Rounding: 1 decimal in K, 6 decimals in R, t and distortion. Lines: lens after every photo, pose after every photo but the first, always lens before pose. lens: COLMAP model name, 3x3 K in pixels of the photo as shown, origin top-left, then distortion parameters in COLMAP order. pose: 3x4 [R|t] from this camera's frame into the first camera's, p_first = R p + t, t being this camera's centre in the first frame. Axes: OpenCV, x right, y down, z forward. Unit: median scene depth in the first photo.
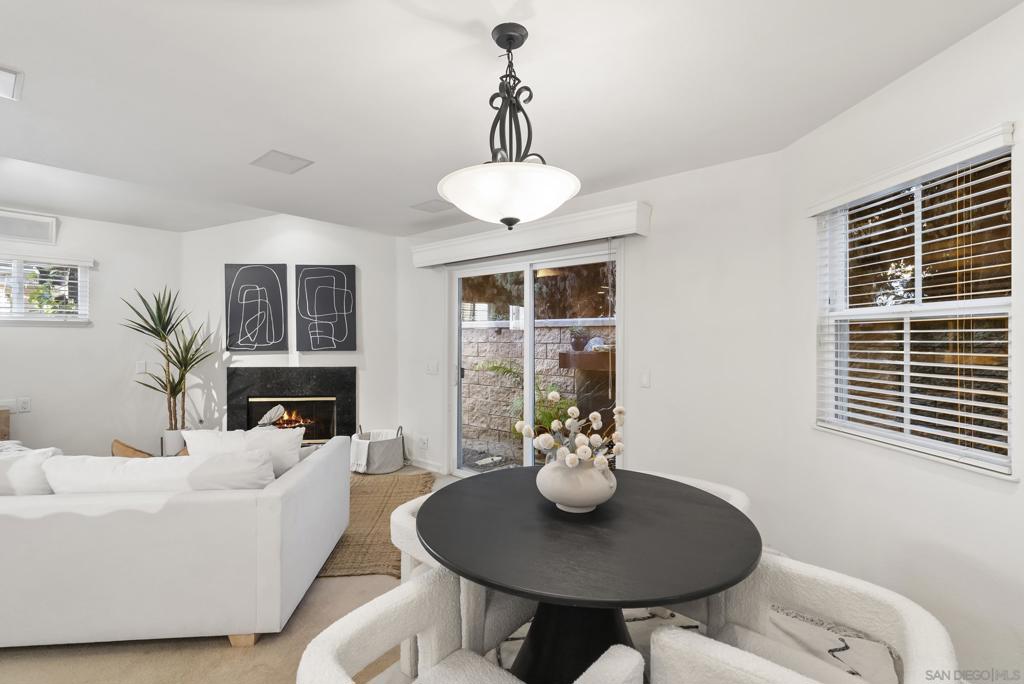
lens RADIAL K [[463.9, 0, 508.4], [0, 463.9, 336.4], [0, 0, 1]] dist [-0.003389, 0.001045]
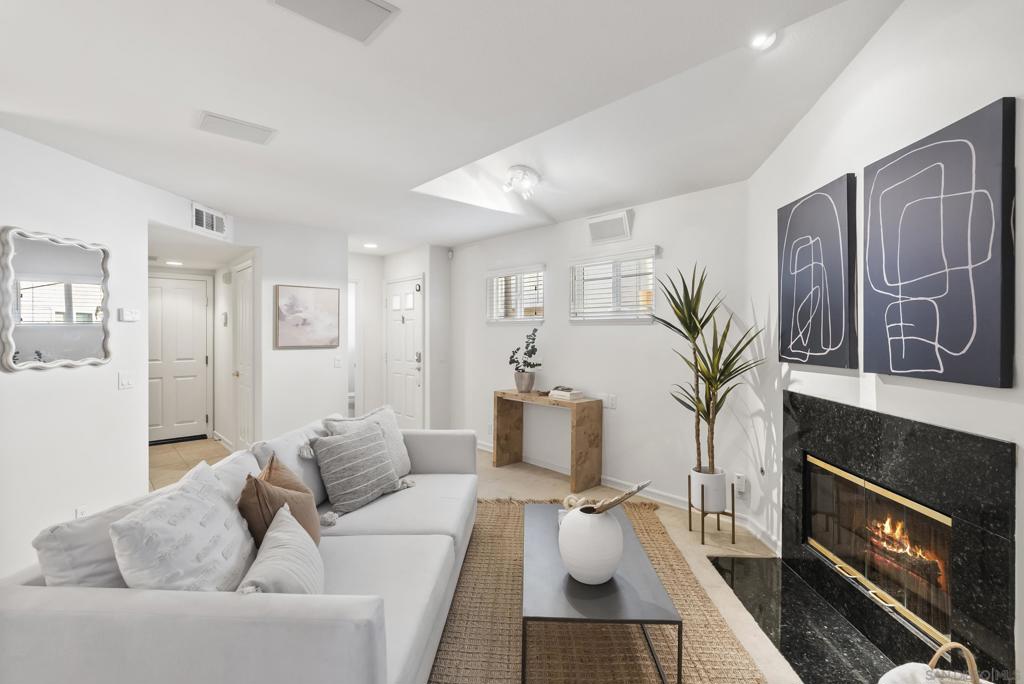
lens RADIAL K [[469.4, 0, 508.5], [0, 469.4, 333.8], [0, 0, 1]] dist [0.005971, 0.000741]
pose [[-0.128644, 0.005759, -0.991674, 0.008704], [0.001591, 0.999983, 0.005601, -0.006191], [0.991690, -0.000857, -0.128651, 0.741236]]
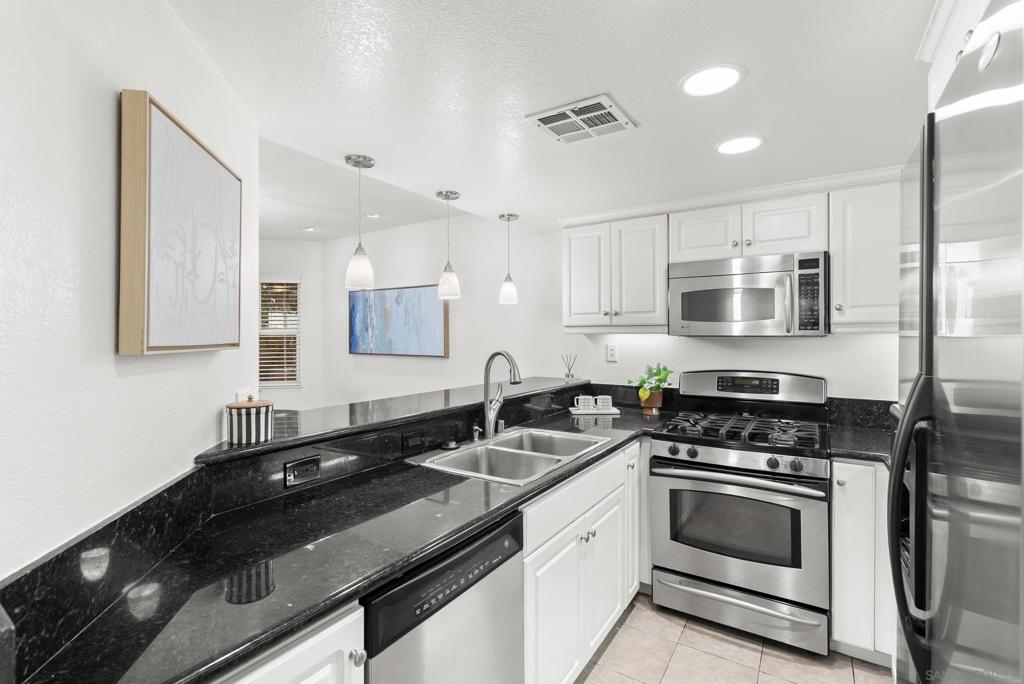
lens RADIAL K [[467.2, 0, 512.6], [0, 467.2, 336.5], [0, 0, 1]] dist [-0.001761, 0.000416]
pose [[-0.124436, 0.000797, 0.992227, -0.731696], [0.001706, 0.999998, -0.000589, -0.012357], [-0.992226, 0.001619, -0.124437, -0.022093]]
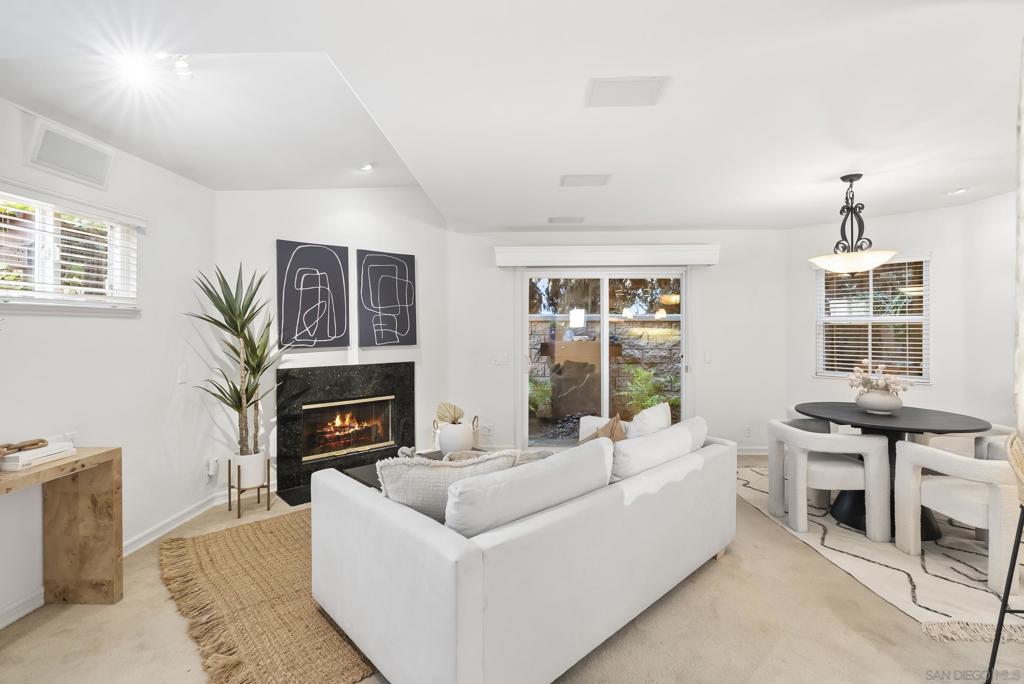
lens RADIAL K [[467.6, 0, 509.6], [0, 467.6, 327.9], [0, 0, 1]] dist [-0.004763, 0.000954]
pose [[0.781146, 0.000363, 0.624348, -0.798145], [-0.001826, 0.999997, 0.001703, -0.006404], [-0.624346, -0.002470, 0.781144, 0.124790]]
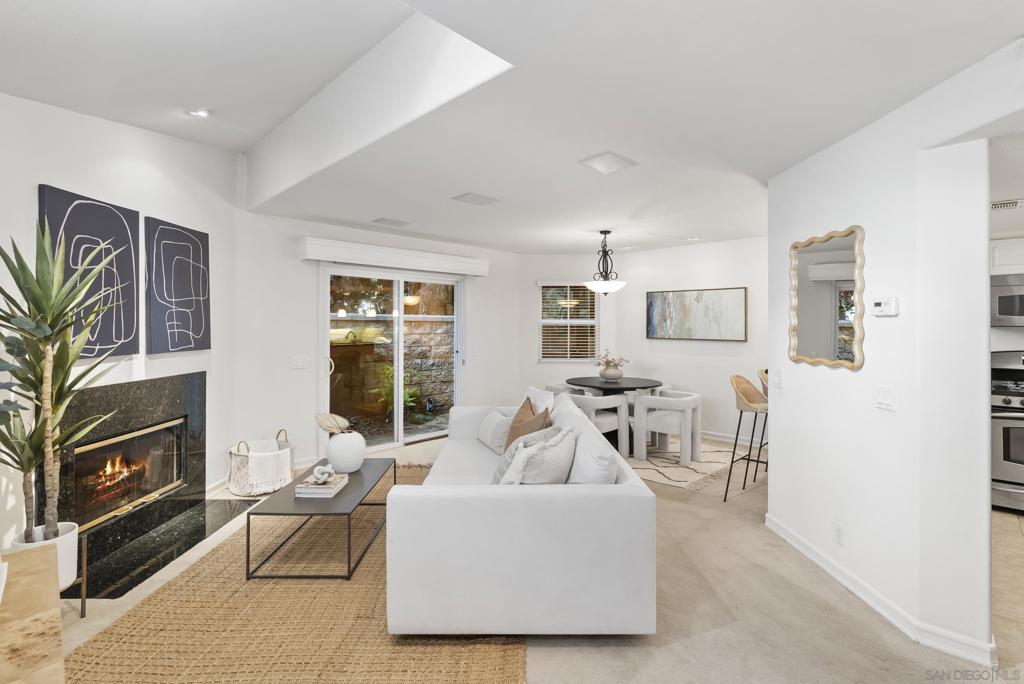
lens RADIAL K [[467.6, 0, 509.6], [0, 467.6, 327.9], [0, 0, 1]] dist [-0.004763, 0.000954]
pose [[0.078499, -0.001129, 0.996914, -1.059252], [-0.004556, 0.999989, 0.001492, -0.007254], [-0.996904, -0.004659, 0.078493, 0.470036]]
